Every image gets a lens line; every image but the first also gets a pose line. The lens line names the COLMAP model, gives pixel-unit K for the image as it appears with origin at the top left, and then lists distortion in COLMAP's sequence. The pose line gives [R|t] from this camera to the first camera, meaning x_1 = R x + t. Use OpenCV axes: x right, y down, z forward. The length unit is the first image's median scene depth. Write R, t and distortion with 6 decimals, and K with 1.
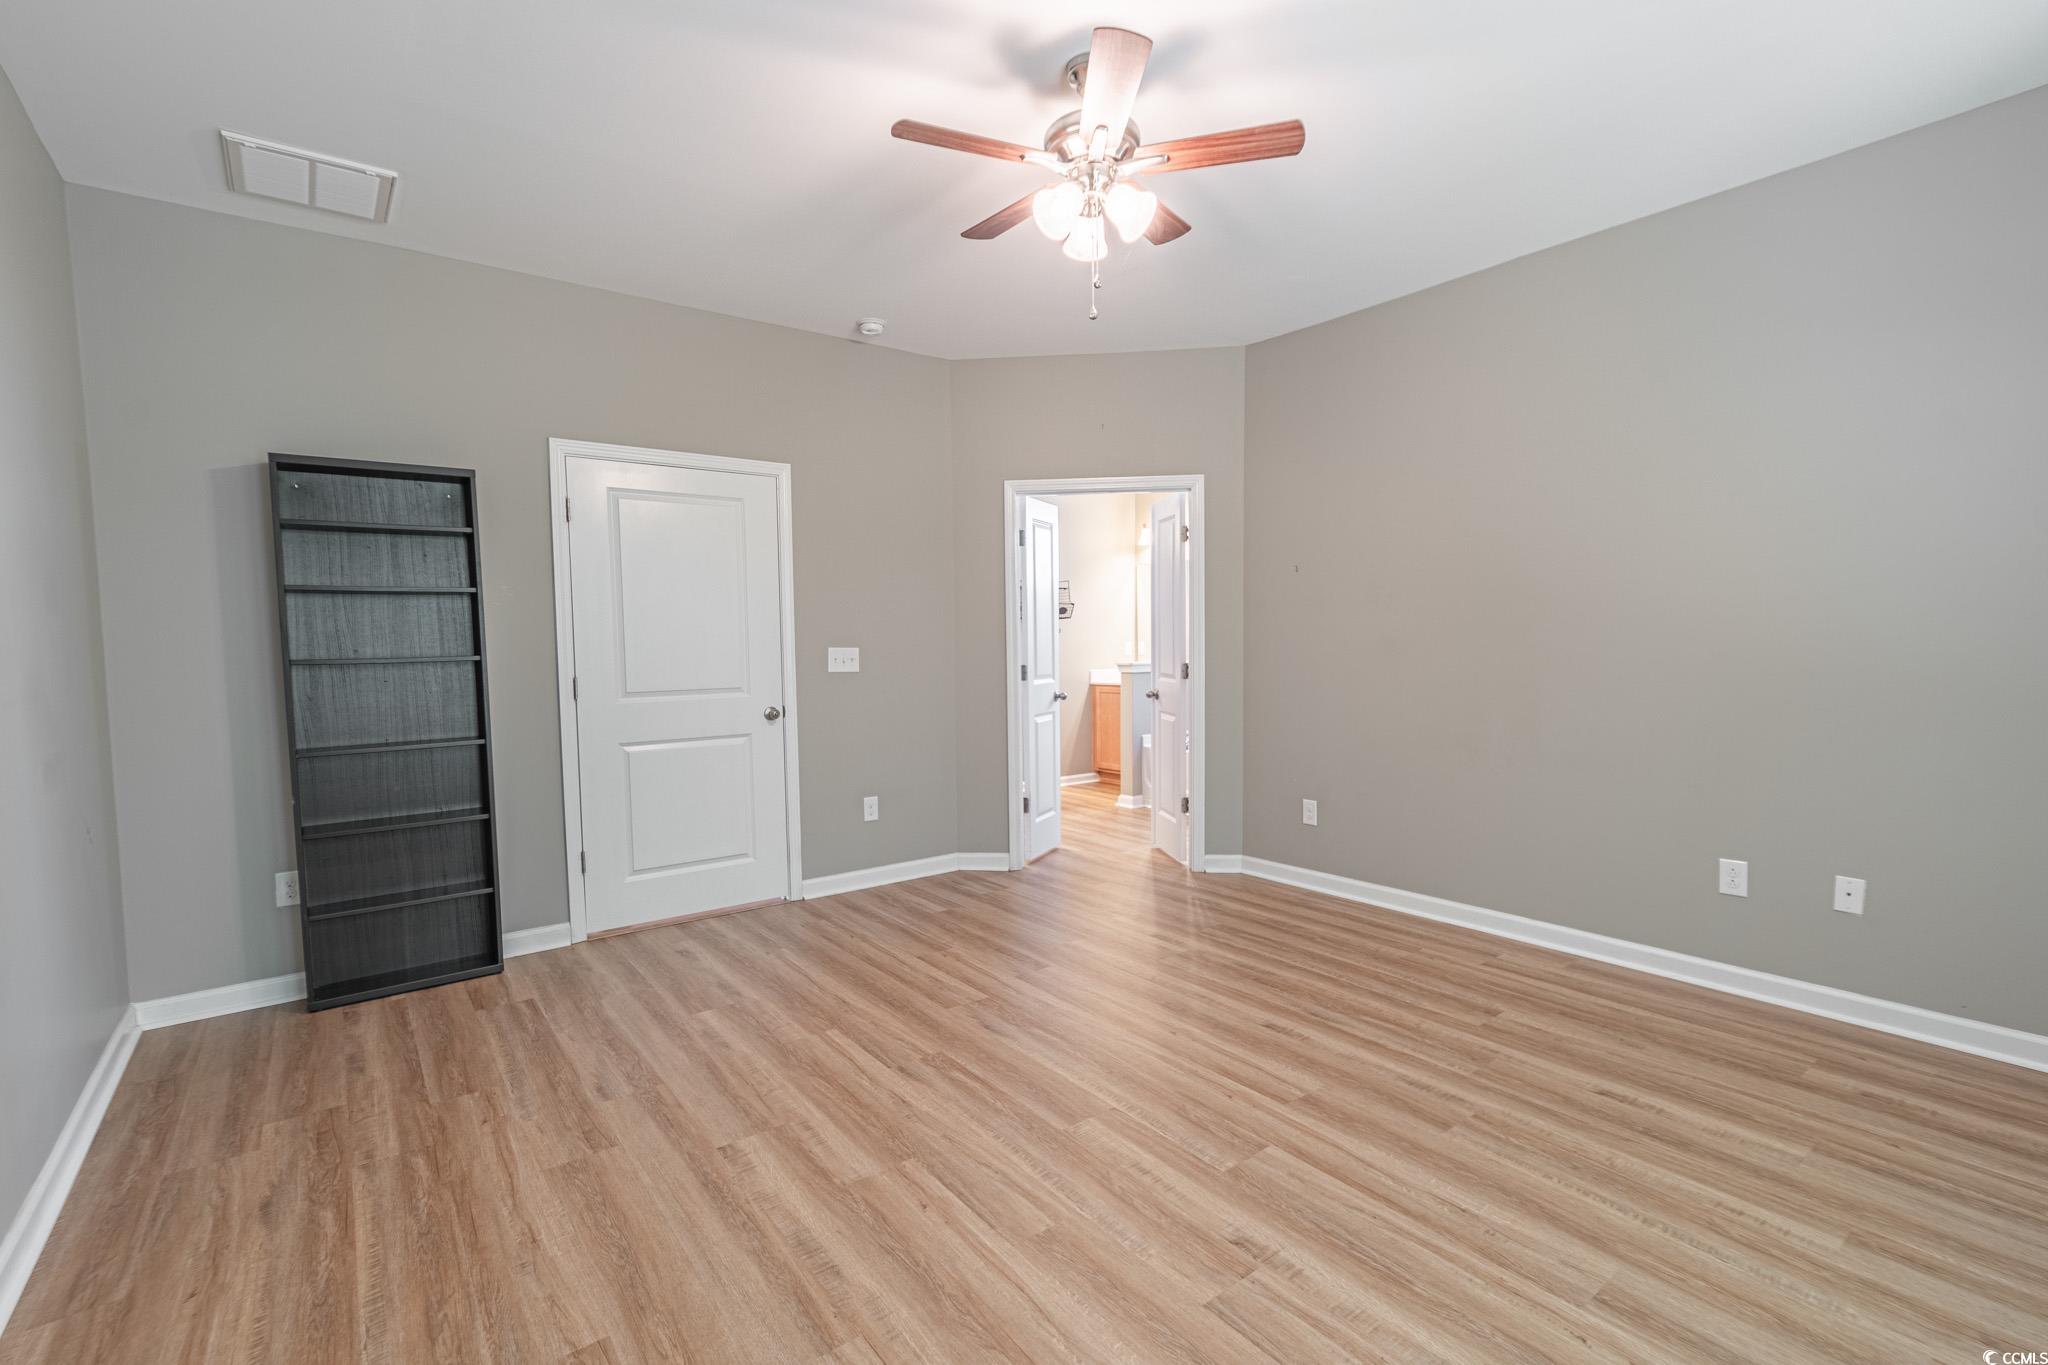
lens RADIAL K [[907.4, 0, 1024.4], [0, 907.4, 691.2], [0, 0, 1]] dist [0.001144, 0.002763]
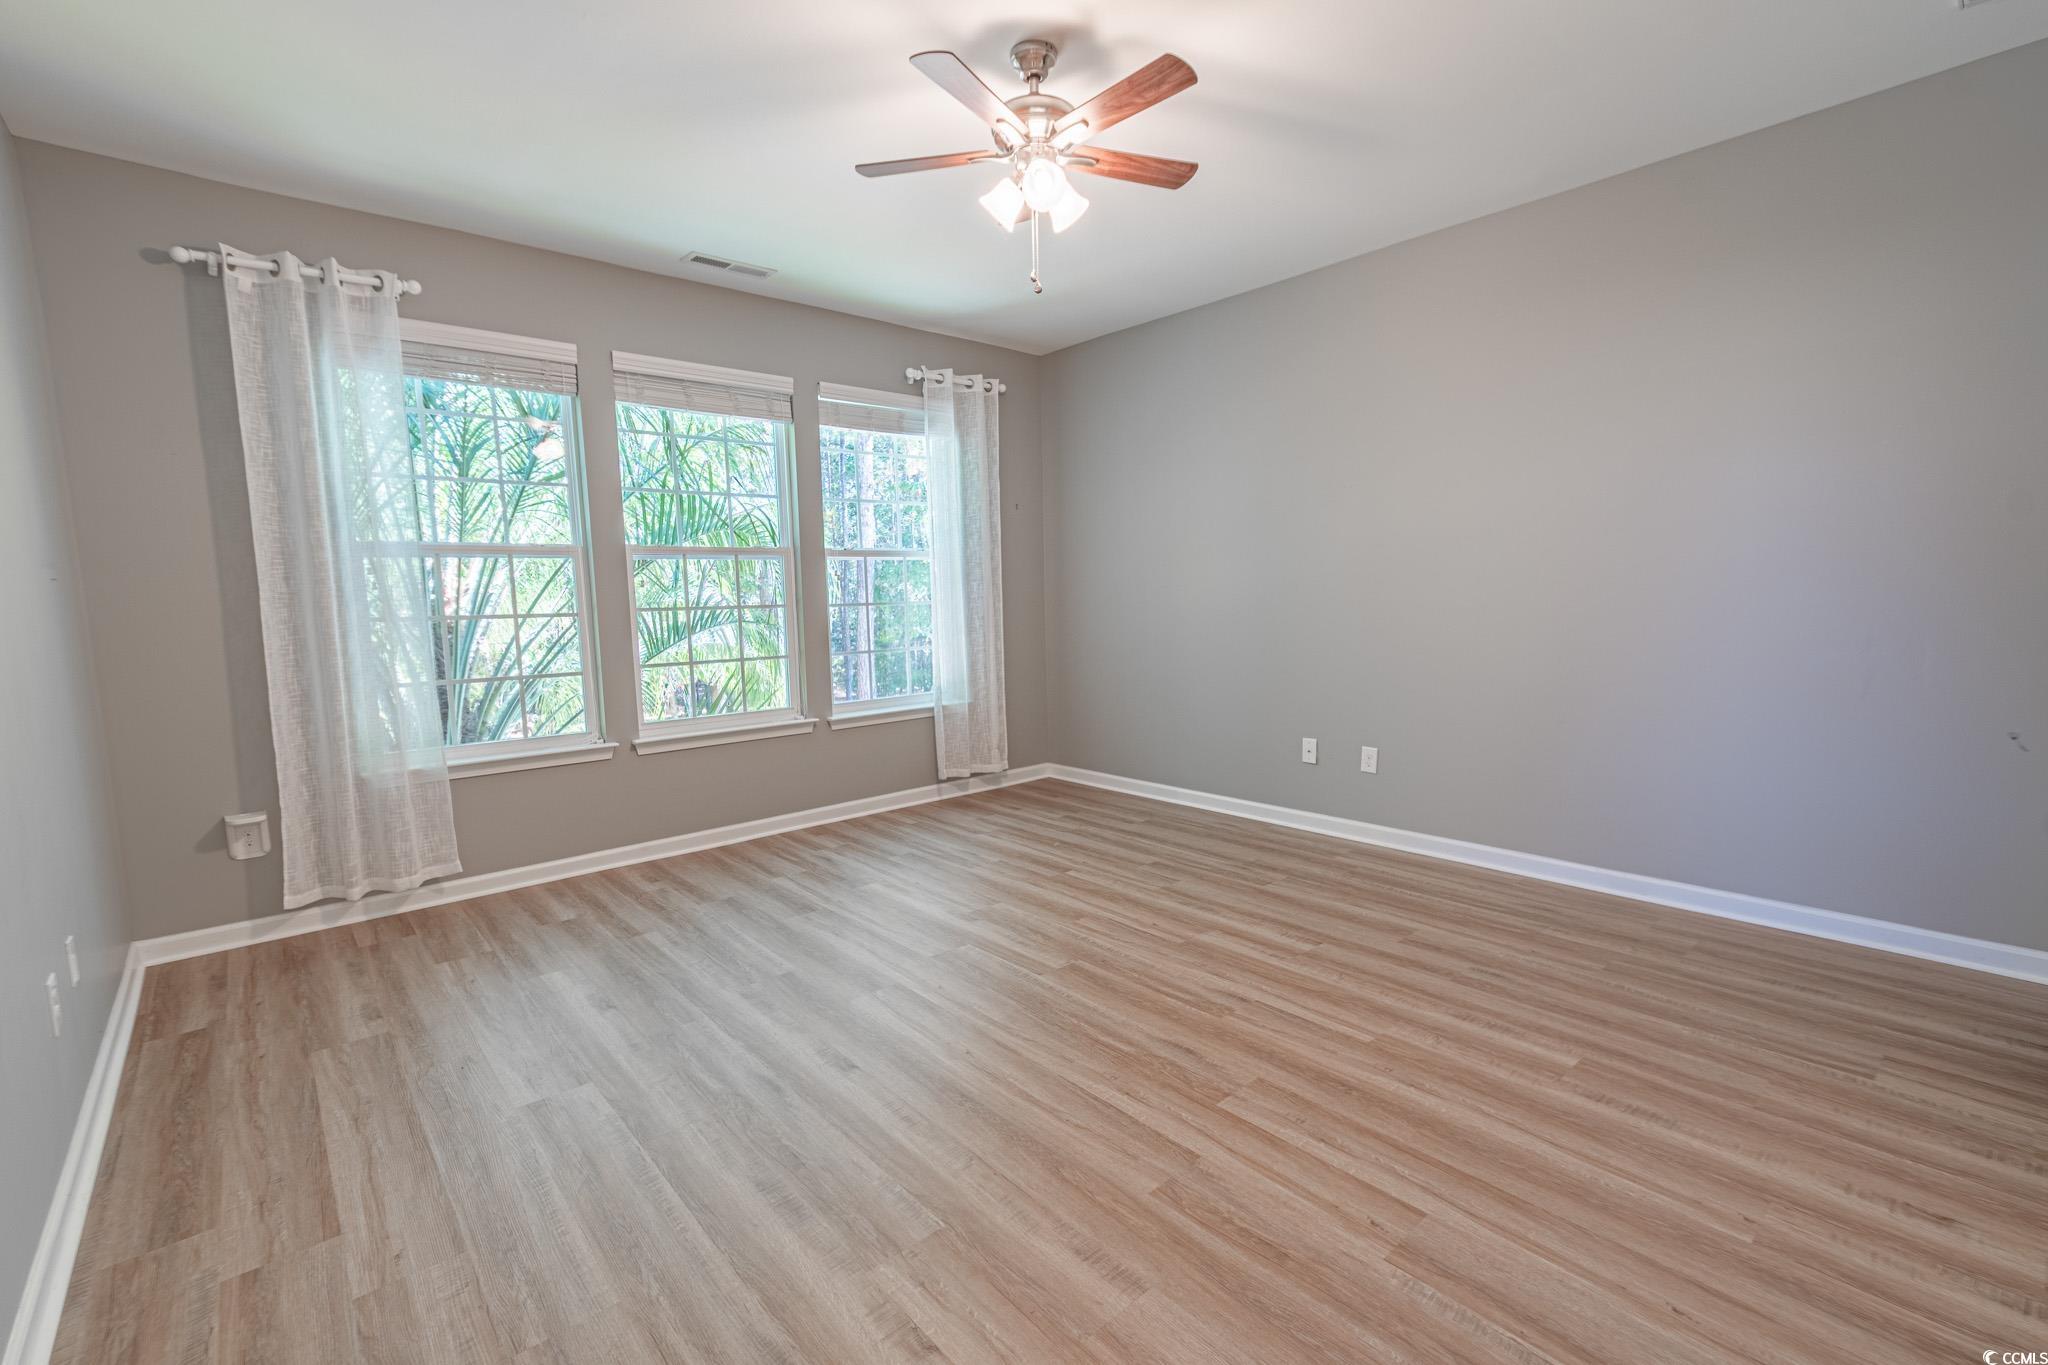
lens RADIAL K [[907.4, 0, 1016.5], [0, 907.4, 683.5], [0, 0, 1]] dist [0.001144, 0.002763]
pose [[-0.997593, 0.042778, -0.054579, 0.173078], [0.033405, 0.986165, 0.162369, -0.120336], [0.060770, 0.160155, -0.985220, 2.052550]]
